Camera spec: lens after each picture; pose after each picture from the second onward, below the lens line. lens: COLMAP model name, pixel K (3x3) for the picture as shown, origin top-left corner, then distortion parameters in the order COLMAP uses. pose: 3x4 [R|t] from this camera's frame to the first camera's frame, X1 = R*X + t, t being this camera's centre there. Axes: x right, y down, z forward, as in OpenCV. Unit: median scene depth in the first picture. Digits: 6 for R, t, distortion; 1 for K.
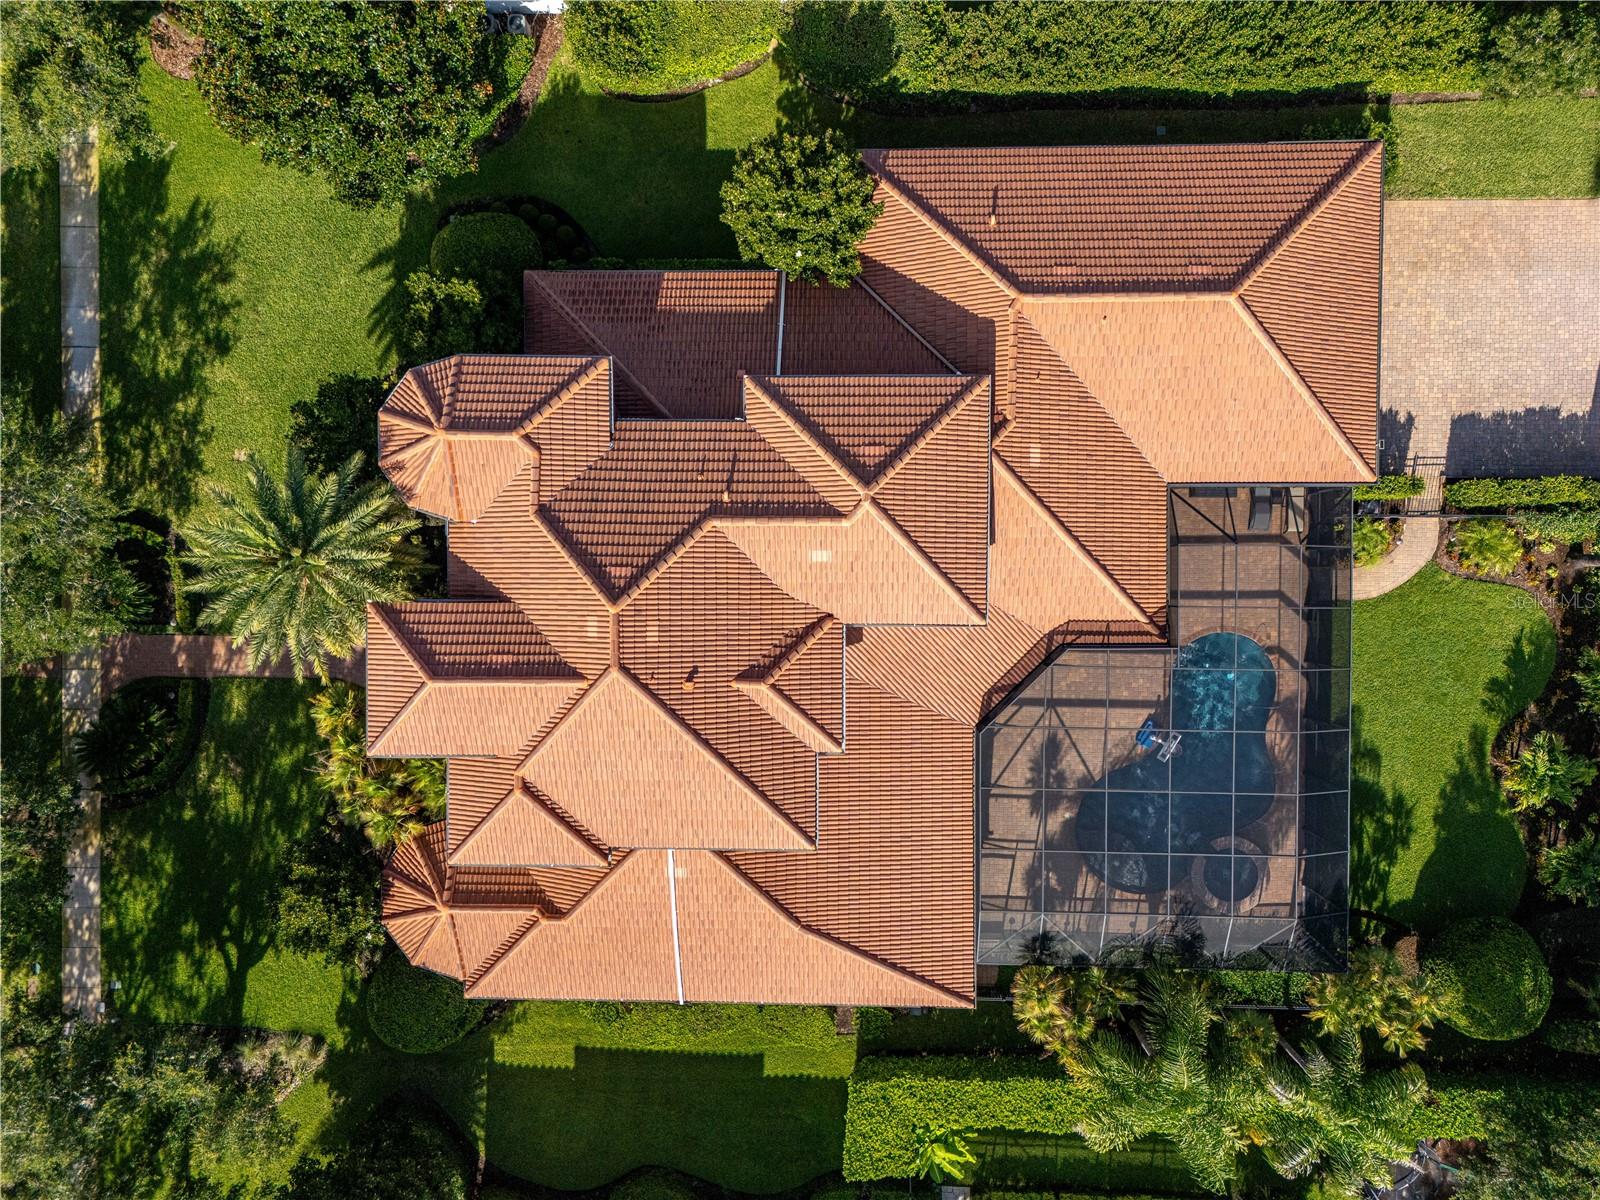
lens RADIAL K [[1127.8, 0, 803.5], [0, 1127.8, 589.9], [0, 0, 1]] dist [0.000649, 0.001703]
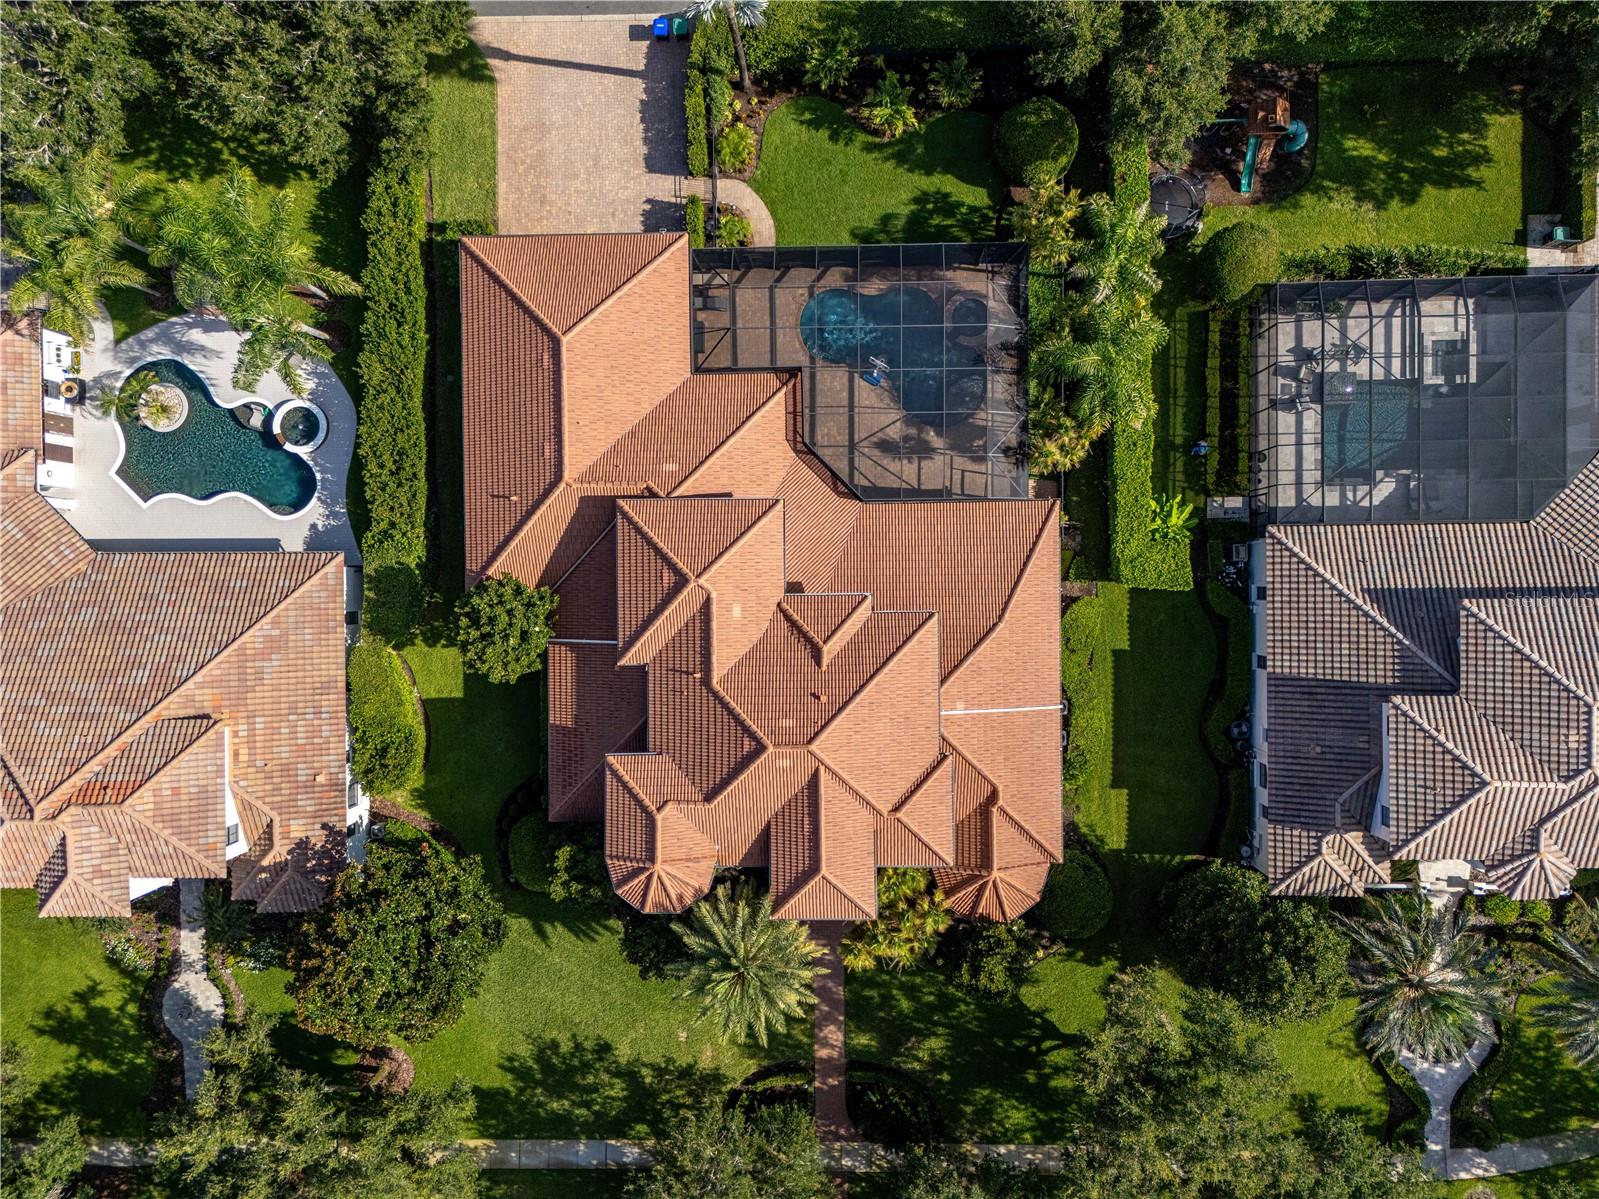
lens RADIAL K [[1127.1, 0, 807.5], [0, 1127.1, 603.1], [0, 0, 1]] dist [0.000649, 0.001703]
pose [[-0.011861, -0.999439, 0.031323, -0.019368], [0.998617, -0.013445, -0.050834, 0.124308], [0.051227, 0.030677, 0.998216, -0.430587]]
